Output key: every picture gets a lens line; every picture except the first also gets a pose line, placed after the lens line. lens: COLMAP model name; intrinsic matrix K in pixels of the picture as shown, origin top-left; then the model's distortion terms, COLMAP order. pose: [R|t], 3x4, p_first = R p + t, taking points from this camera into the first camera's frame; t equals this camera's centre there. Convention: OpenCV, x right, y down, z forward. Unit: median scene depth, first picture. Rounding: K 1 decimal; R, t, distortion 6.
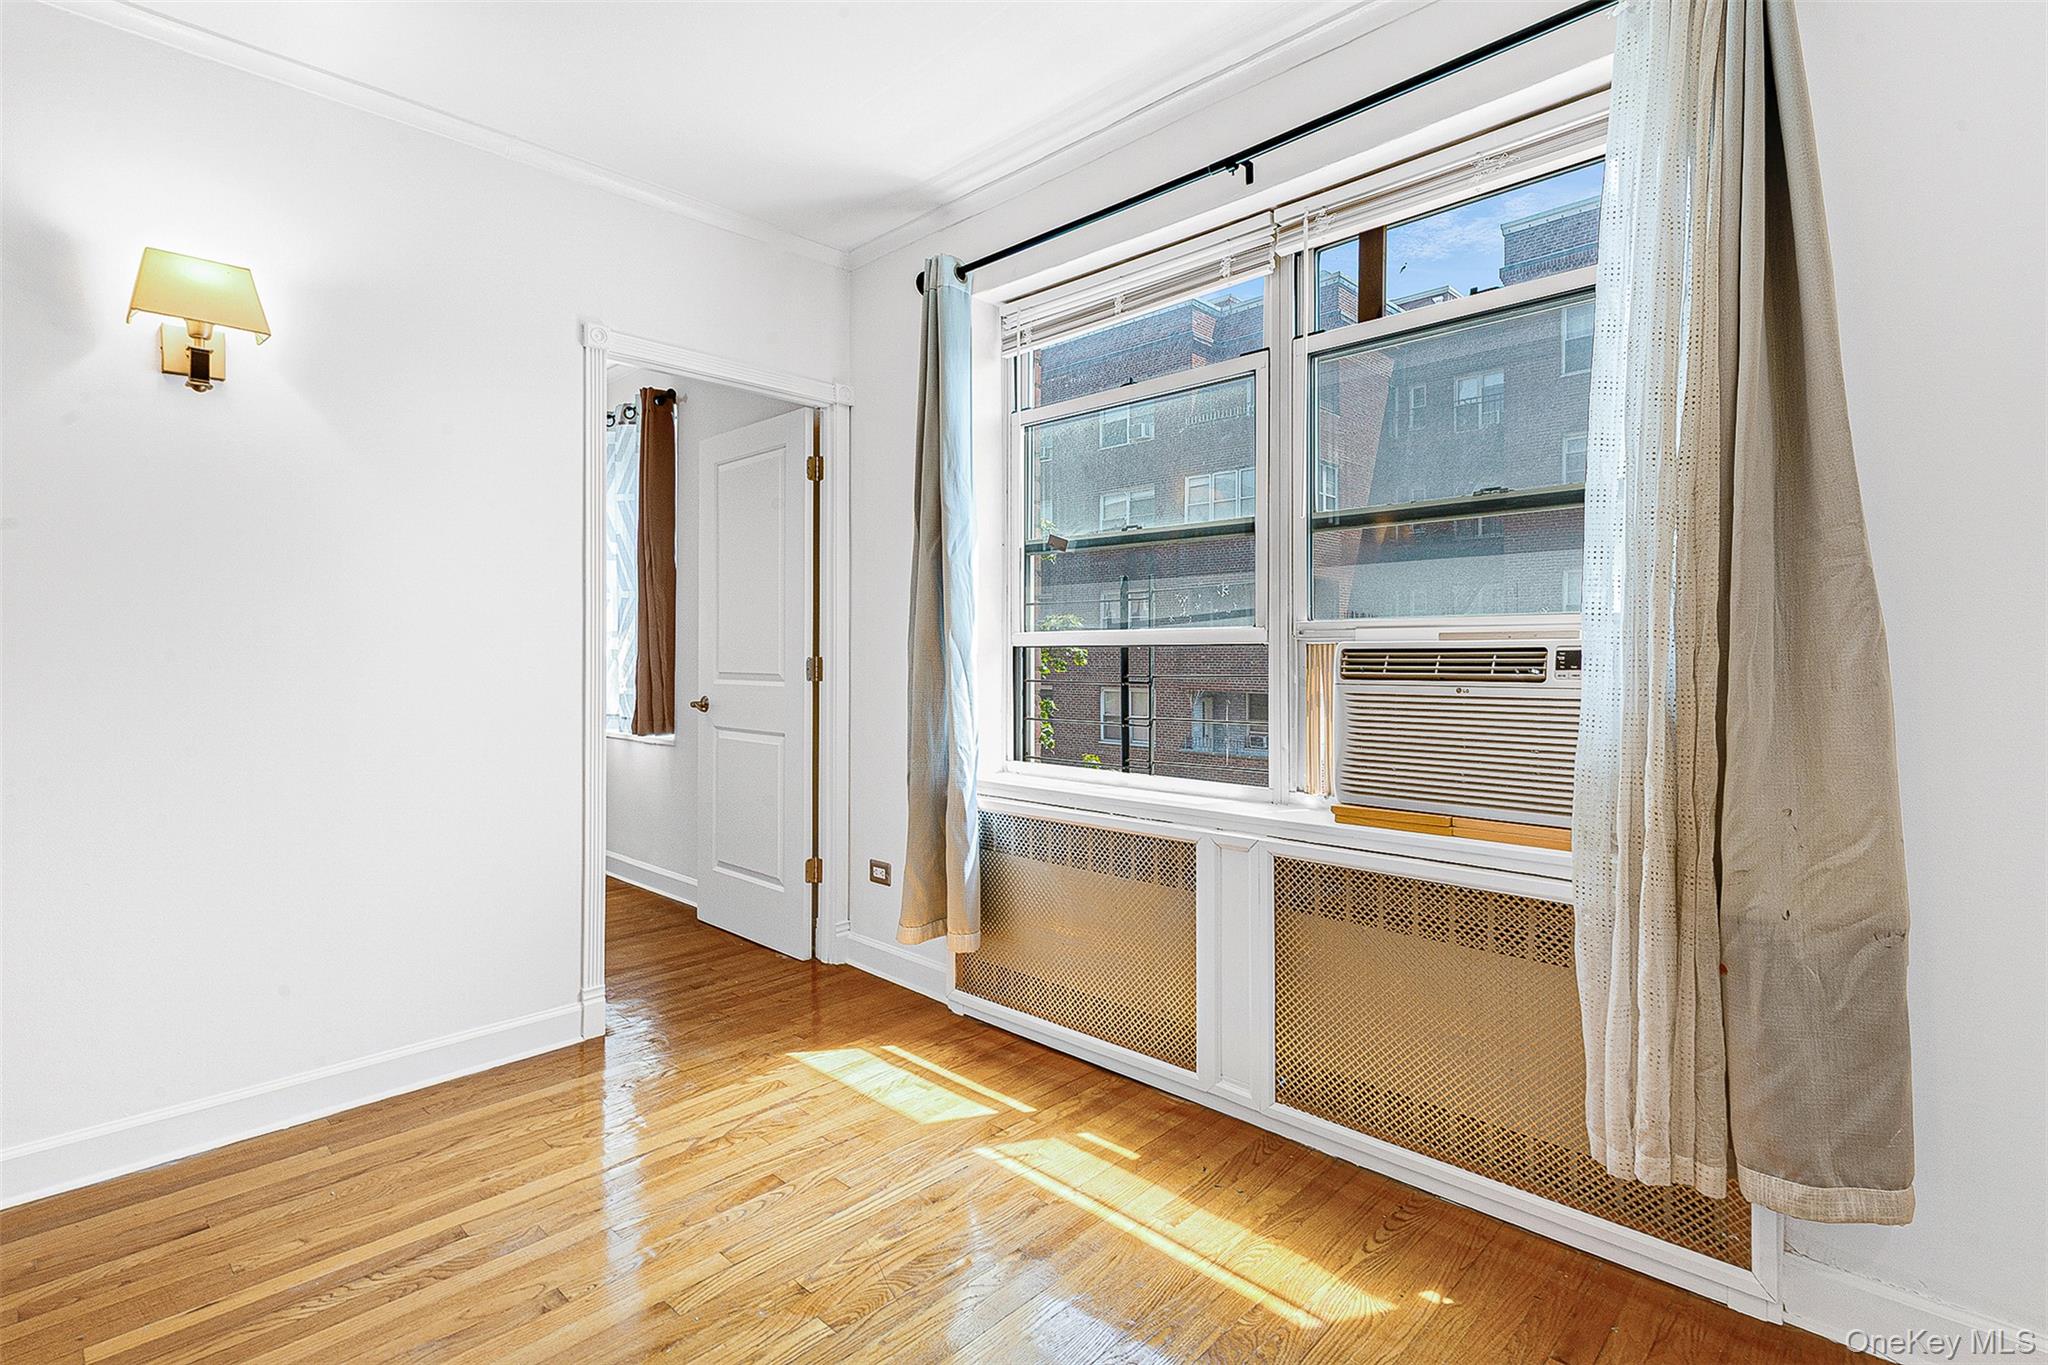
lens RADIAL K [[978.8, 0, 1022.5], [0, 978.8, 646.9], [0, 0, 1]] dist [0.023358, -0.011512]
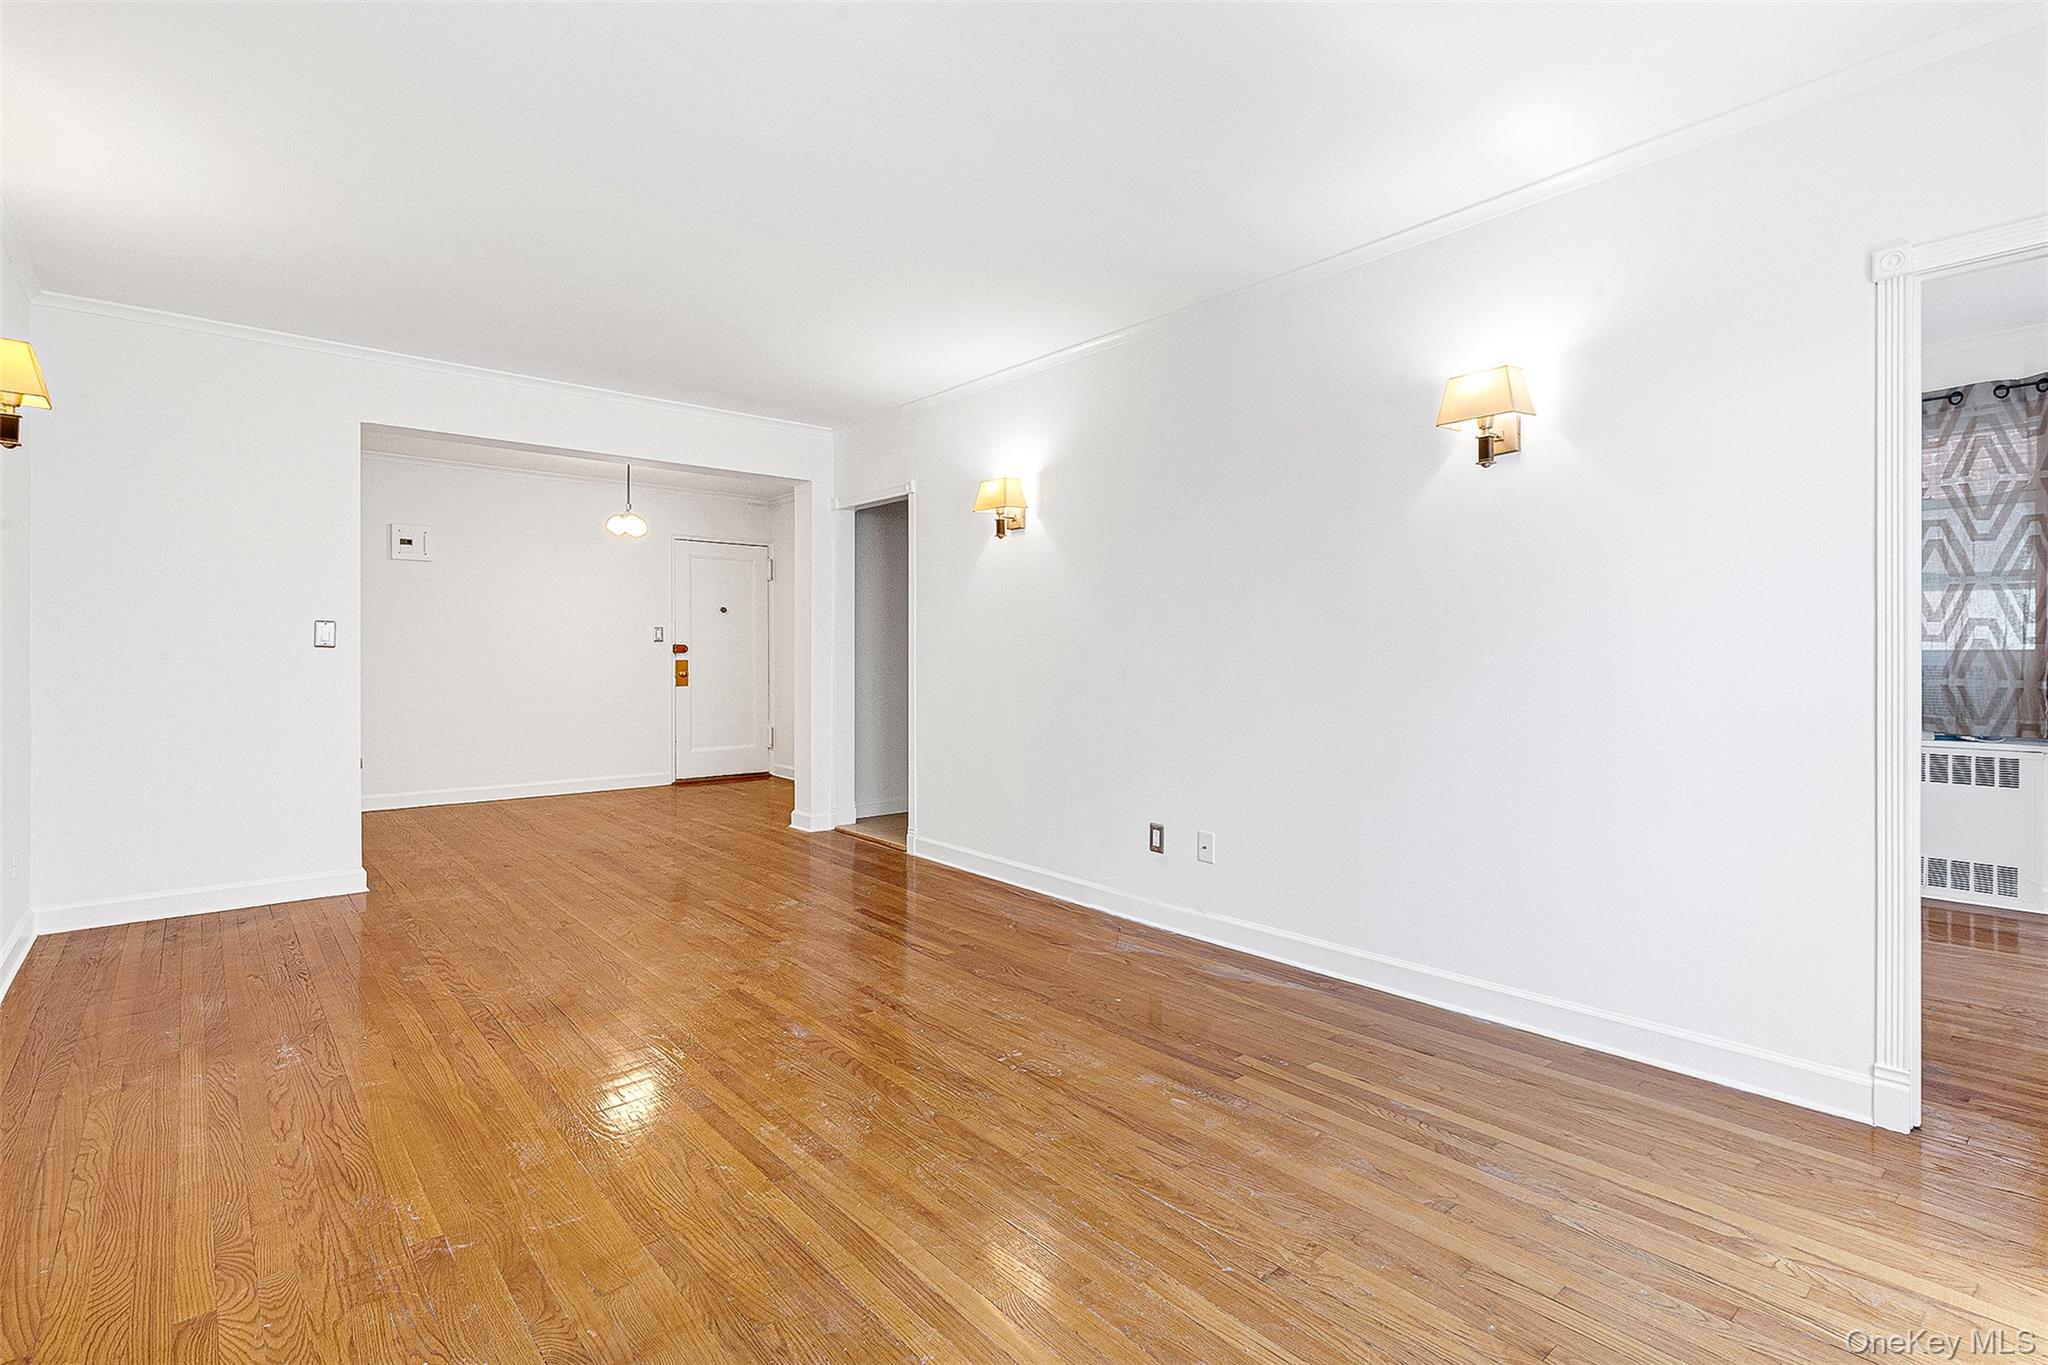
lens RADIAL K [[978.8, 0, 1013.6], [0, 978.8, 657.6], [0, 0, 1]] dist [0.023358, -0.011512]
pose [[-0.090556, 0.012131, -0.995817, 0.762249], [0.010830, 0.999879, 0.011195, -0.021851], [0.995832, -0.009771, -0.090677, 0.604764]]
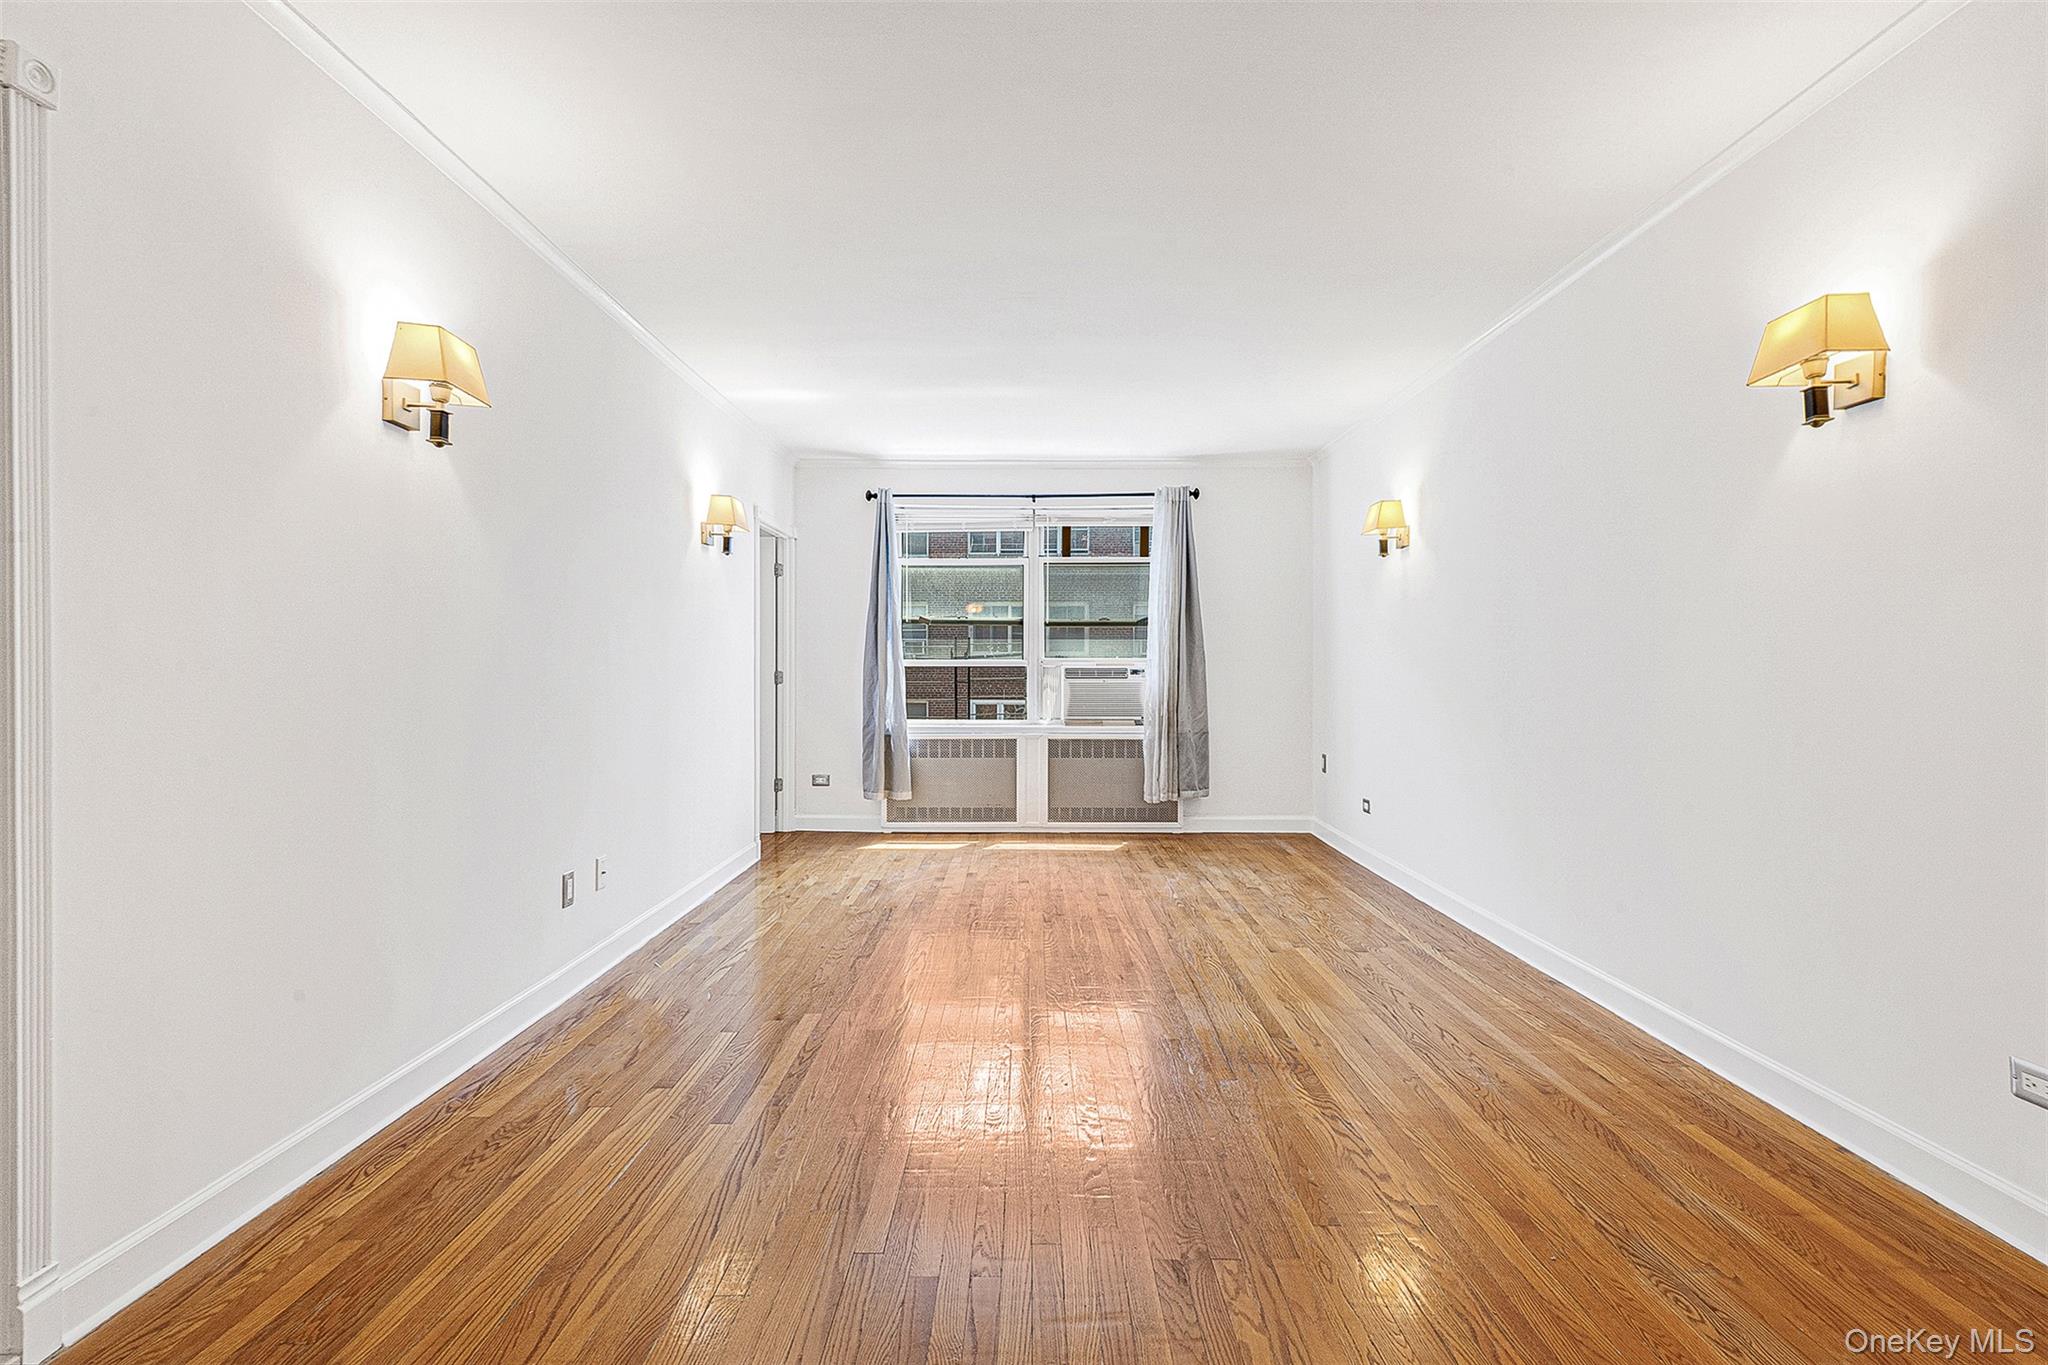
lens RADIAL K [[978.8, 0, 1023.7], [0, 978.8, 689.3], [0, 0, 1]] dist [0.023358, -0.011512]
pose [[0.724252, -0.018096, 0.689298, -1.572554], [-0.006602, 0.999428, 0.033175, -0.028535], [-0.689504, -0.028578, 0.723718, -0.925026]]
